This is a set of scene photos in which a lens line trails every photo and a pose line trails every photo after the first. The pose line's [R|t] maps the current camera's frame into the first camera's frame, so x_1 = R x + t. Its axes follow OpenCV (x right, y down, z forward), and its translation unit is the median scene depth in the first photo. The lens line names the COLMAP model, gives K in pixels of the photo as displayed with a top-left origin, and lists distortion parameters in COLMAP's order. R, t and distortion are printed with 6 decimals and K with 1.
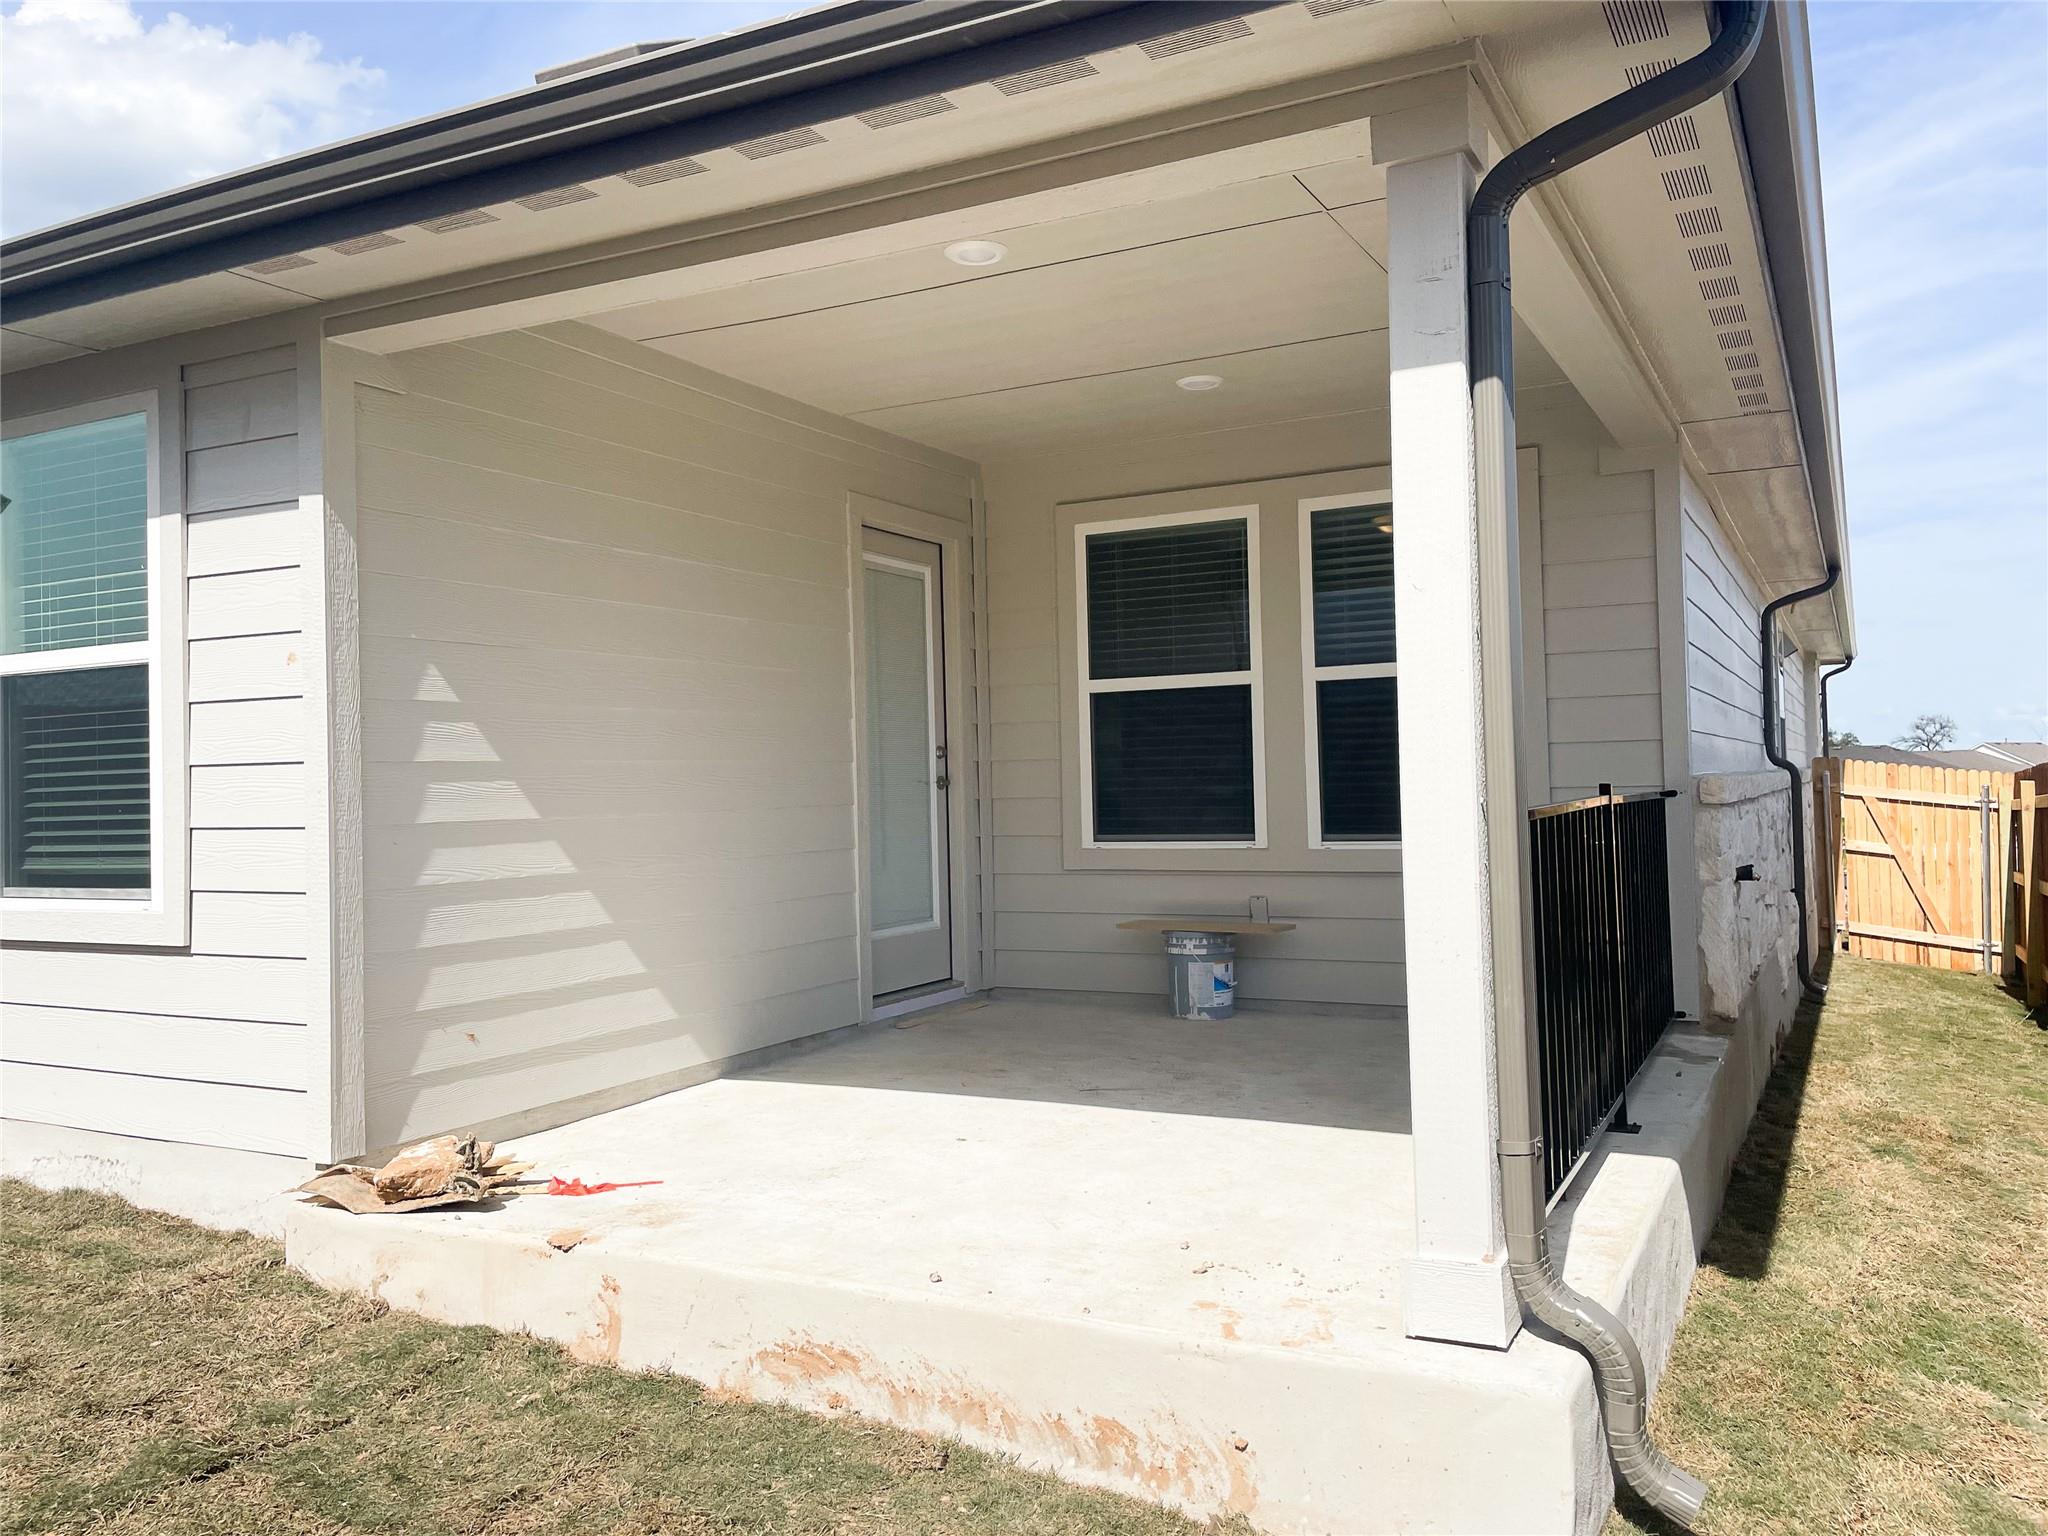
lens RADIAL K [[1571.3, 0, 1020.3], [0, 1571.3, 744.5], [0, 0, 1]] dist [0.097194, -0.131494]
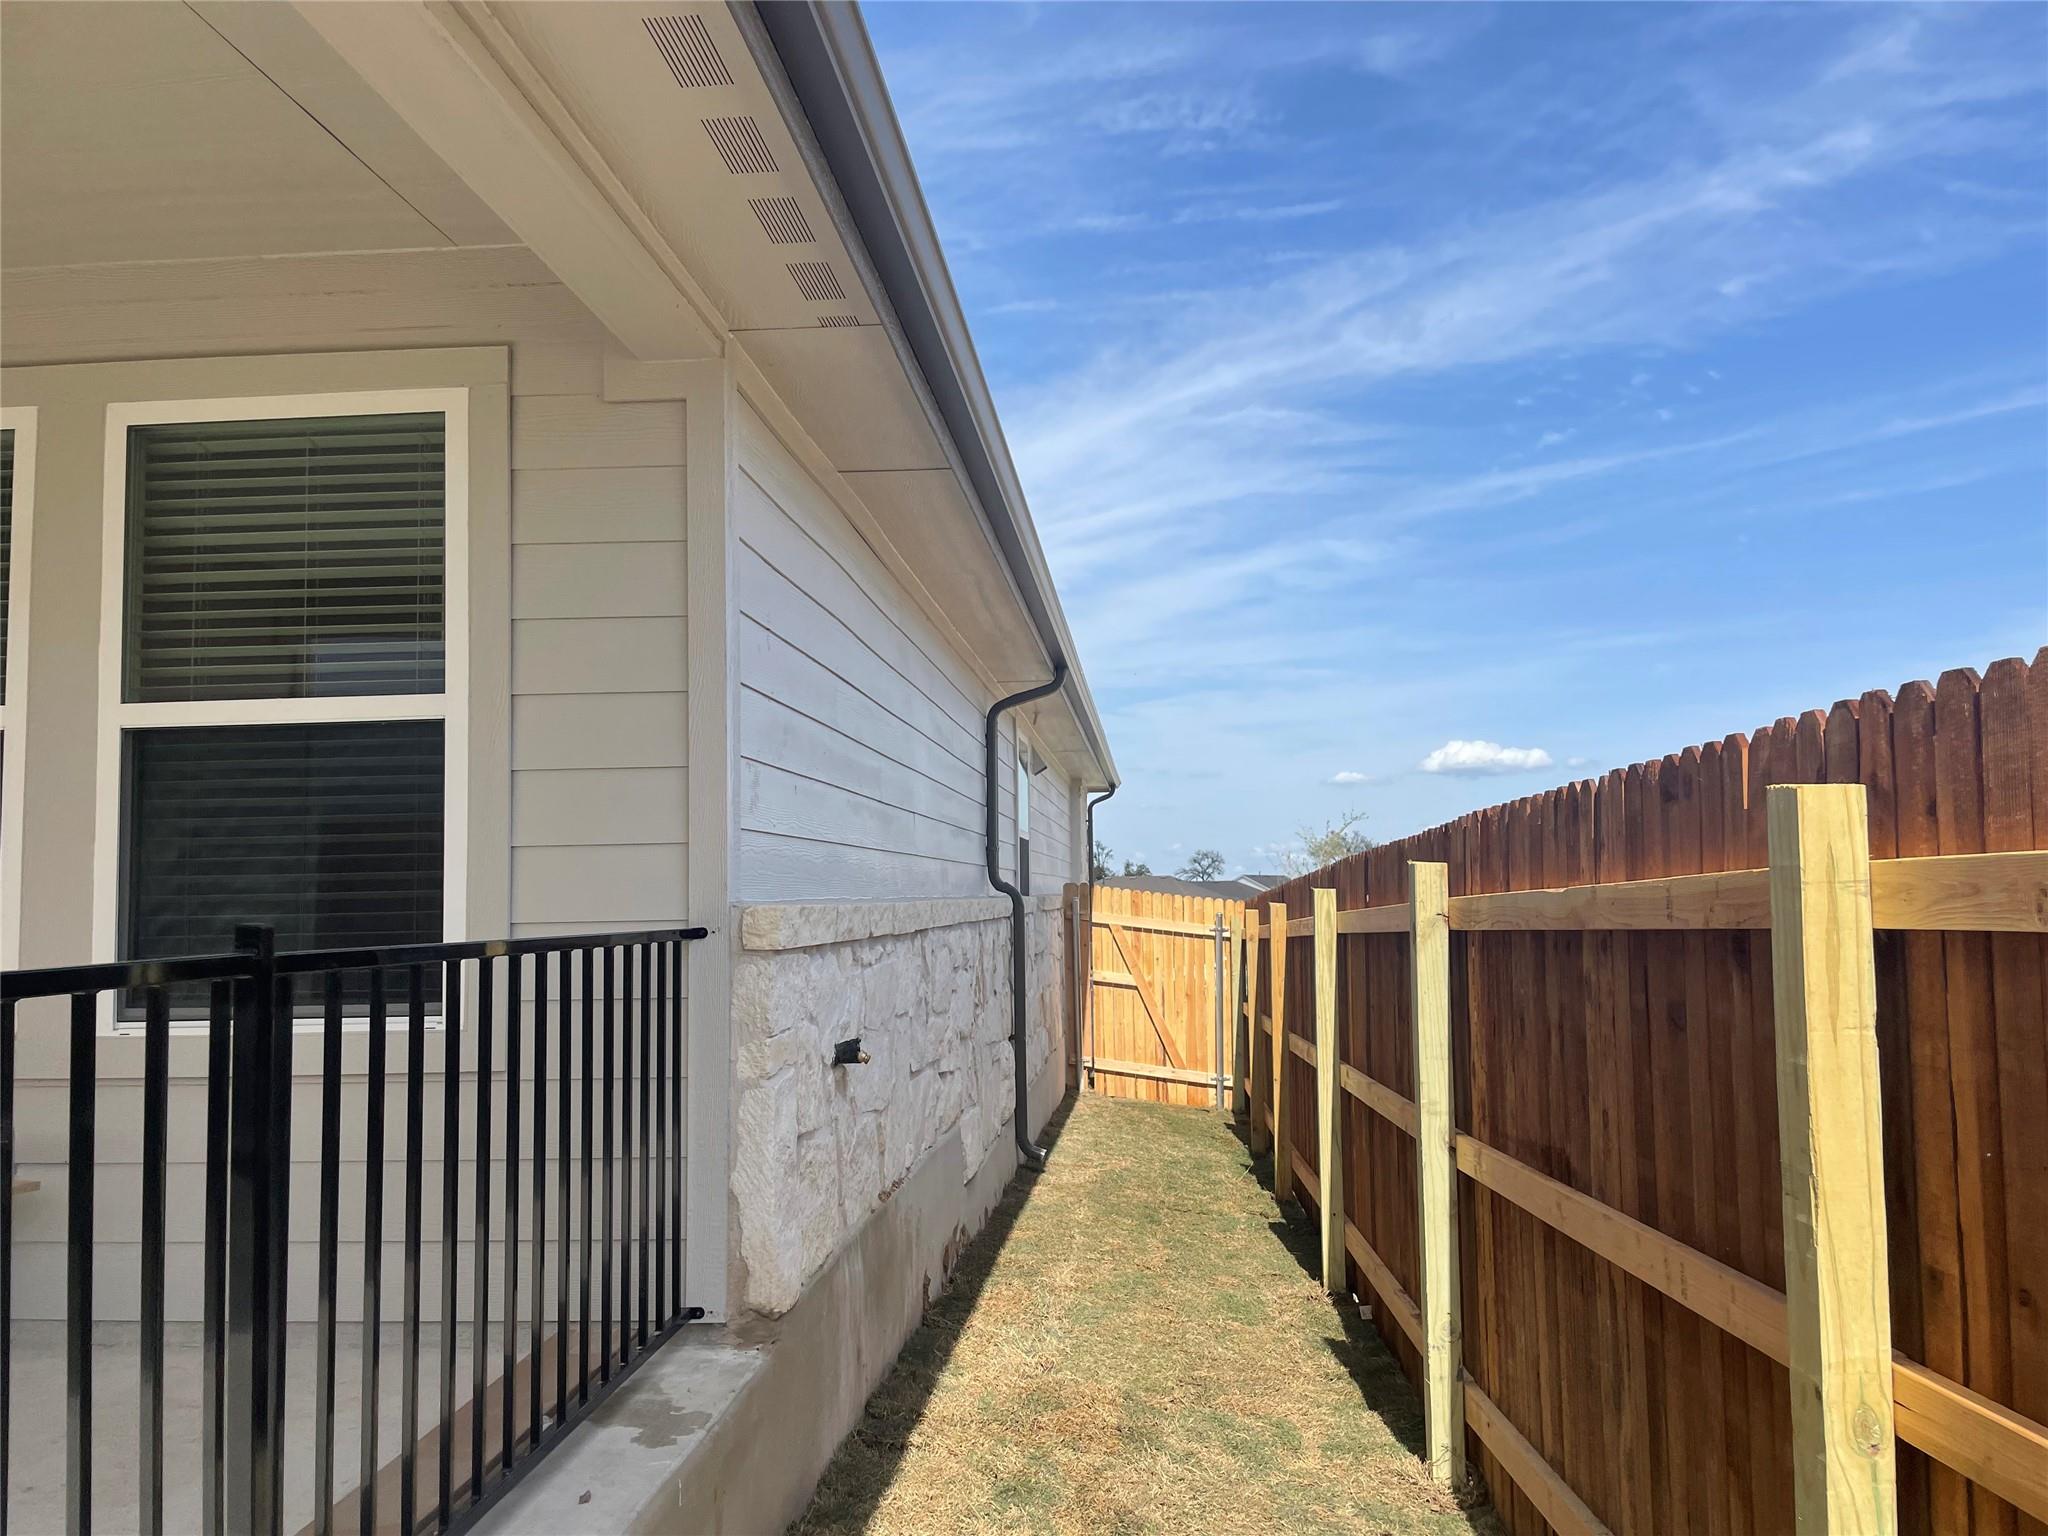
lens RADIAL K [[1541.4, 0, 1024.0], [0, 1541.4, 768.0], [0, 0, 1]] dist [0.031678, -0.001489]
pose [[0.920645, 0.040811, 0.388261, 0.123538], [-0.015508, 0.997559, -0.068082, 0.002740], [-0.390092, 0.056658, 0.919031, 0.174414]]
